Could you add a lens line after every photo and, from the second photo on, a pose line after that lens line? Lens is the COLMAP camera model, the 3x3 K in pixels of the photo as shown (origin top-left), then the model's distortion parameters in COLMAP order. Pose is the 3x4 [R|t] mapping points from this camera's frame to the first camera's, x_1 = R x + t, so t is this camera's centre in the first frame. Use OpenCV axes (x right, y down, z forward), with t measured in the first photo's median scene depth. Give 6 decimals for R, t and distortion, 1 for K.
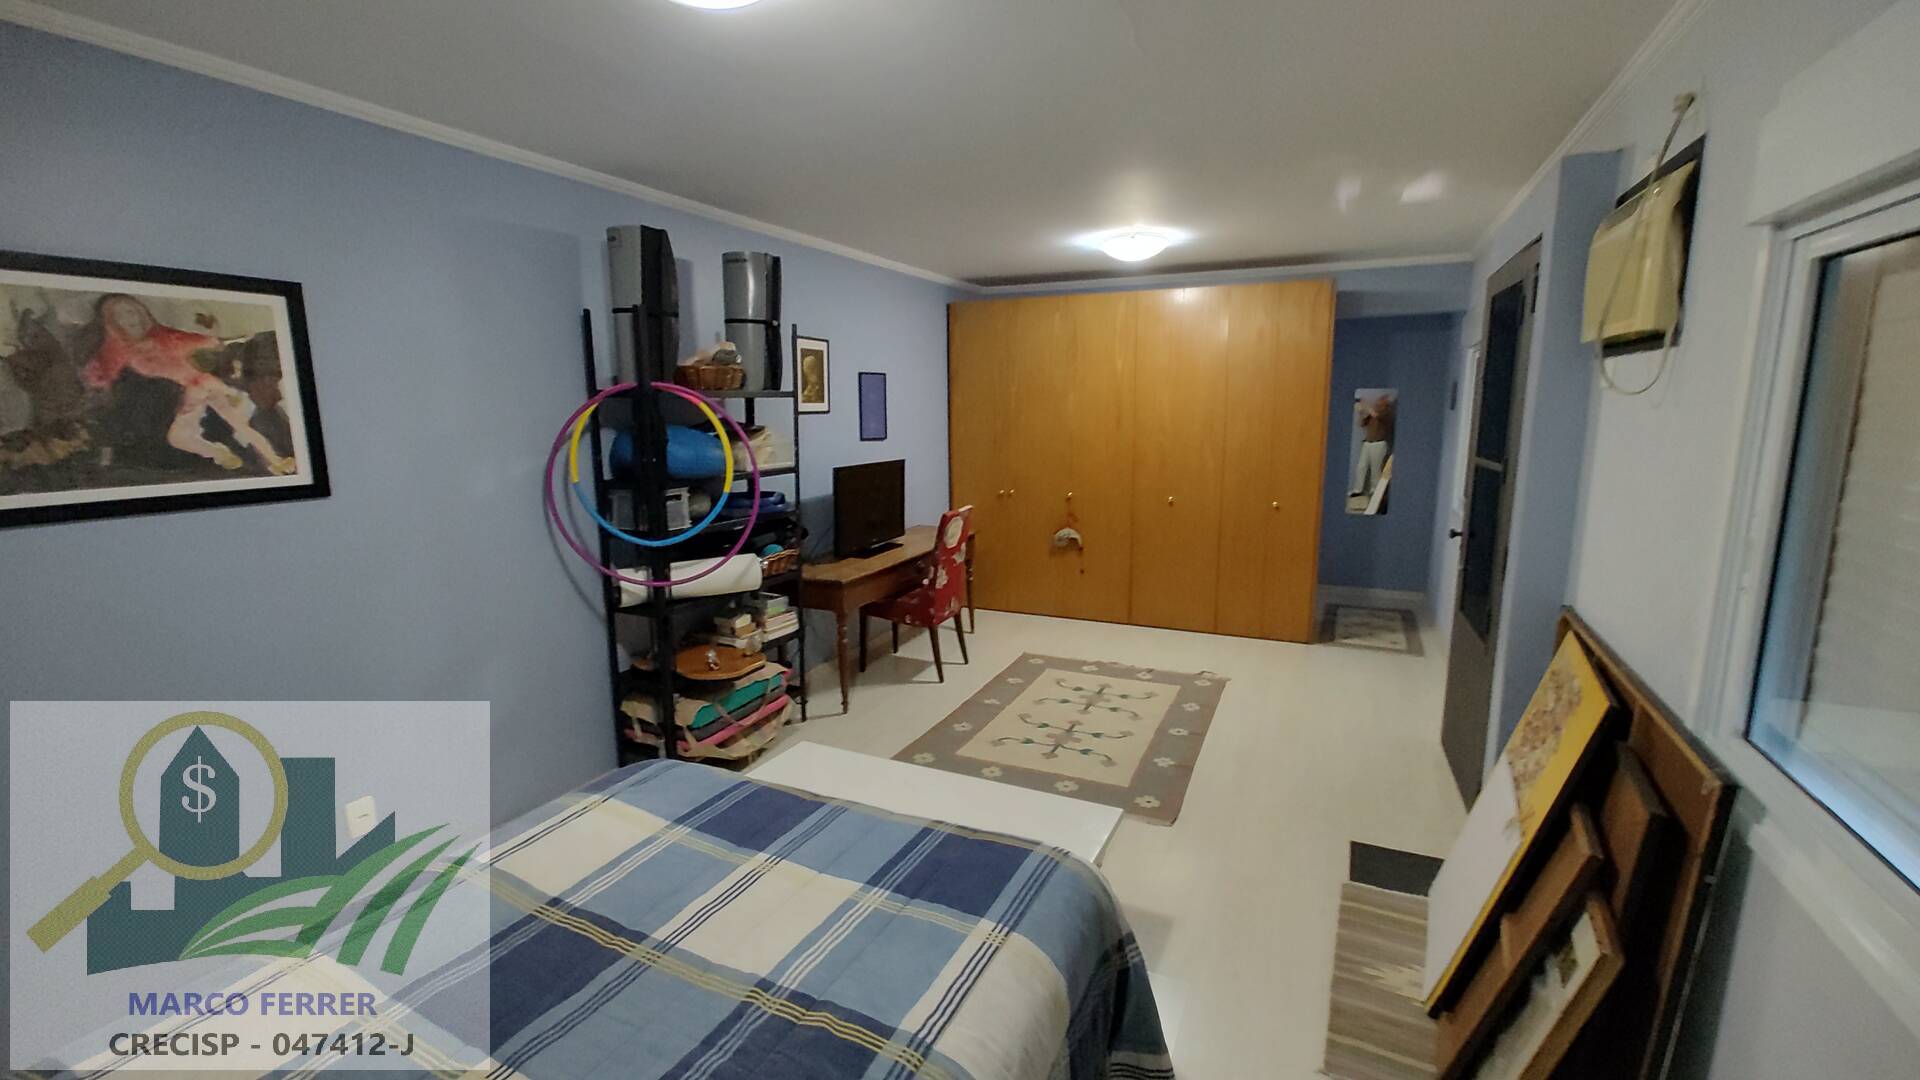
lens RADIAL K [[794.8, 0, 967.3], [0, 794.8, 528.0], [0, 0, 1]] dist [-0.006165, -0.000325]
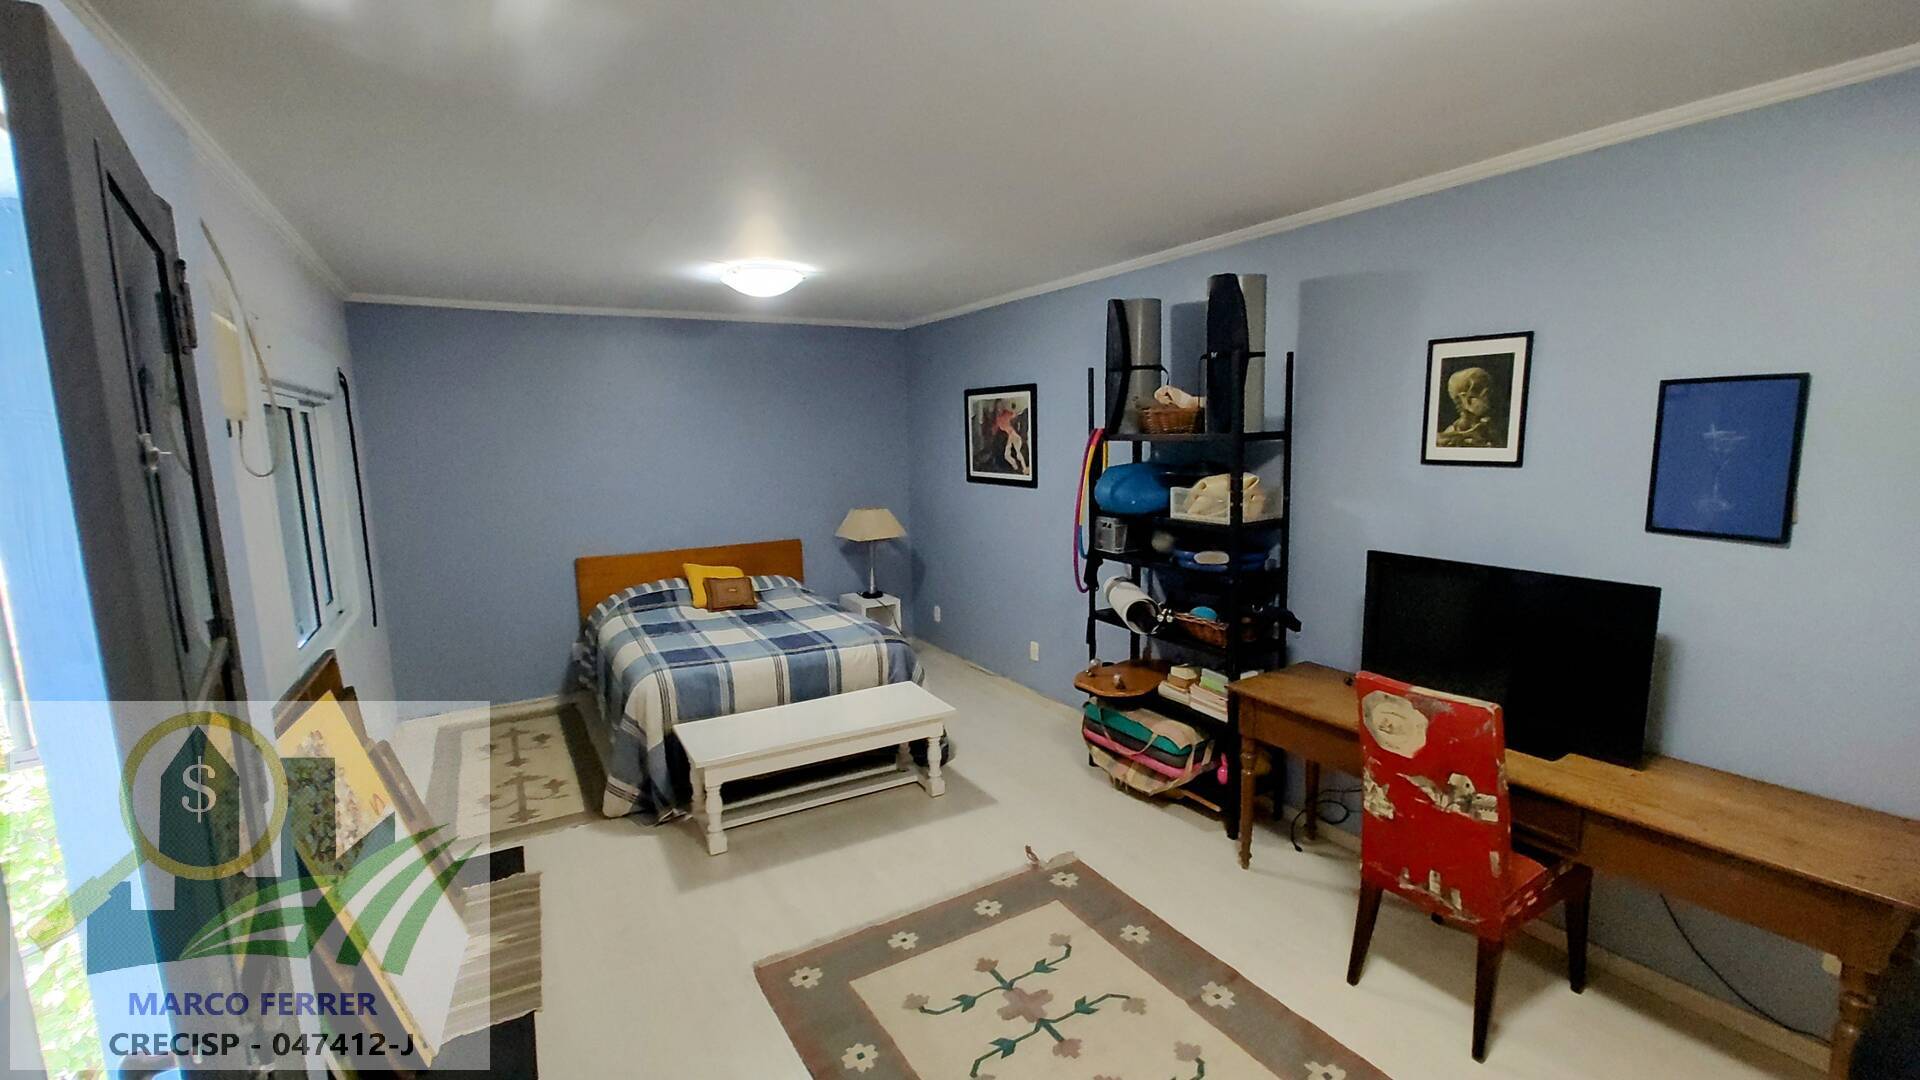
lens RADIAL K [[794.8, 0, 967.2], [0, 794.8, 551.0], [0, 0, 1]] dist [-0.006165, -0.000325]
pose [[-0.546150, 0.137956, -0.826249, 1.022041], [-0.115258, 0.964590, 0.237240, -0.361976], [0.829720, 0.224800, -0.510910, 2.026389]]
